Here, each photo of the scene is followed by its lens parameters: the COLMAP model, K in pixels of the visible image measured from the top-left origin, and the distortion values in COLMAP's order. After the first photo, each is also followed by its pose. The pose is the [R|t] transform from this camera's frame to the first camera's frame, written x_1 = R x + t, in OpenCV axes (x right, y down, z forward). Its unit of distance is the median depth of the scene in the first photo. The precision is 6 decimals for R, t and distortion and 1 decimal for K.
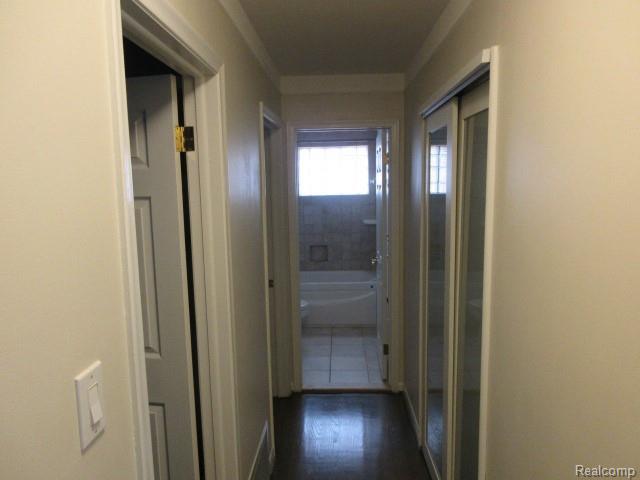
lens RADIAL K [[471.6, 0, 319.8], [0, 471.6, 239.9], [0, 0, 1]] dist [0.002778, 0.000592]
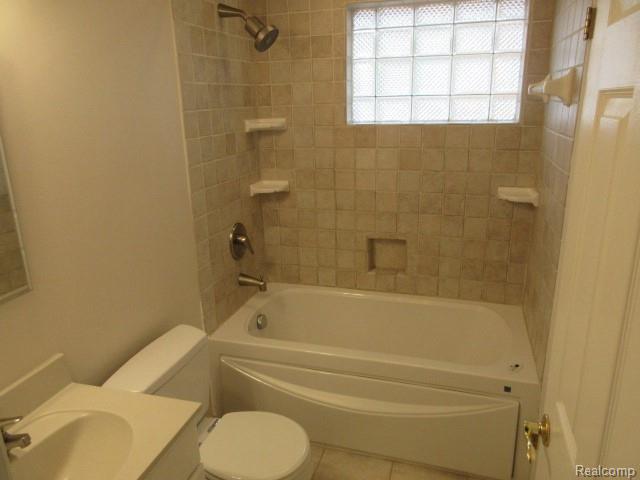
lens RADIAL K [[471.6, 0, 321.4], [0, 471.6, 242.3], [0, 0, 1]] dist [0.002778, 0.000592]
pose [[0.965684, 0.063338, -0.251879, 0.050222], [-0.021808, 0.986157, 0.164374, -0.056886], [0.258803, -0.153240, 0.953697, 0.559938]]
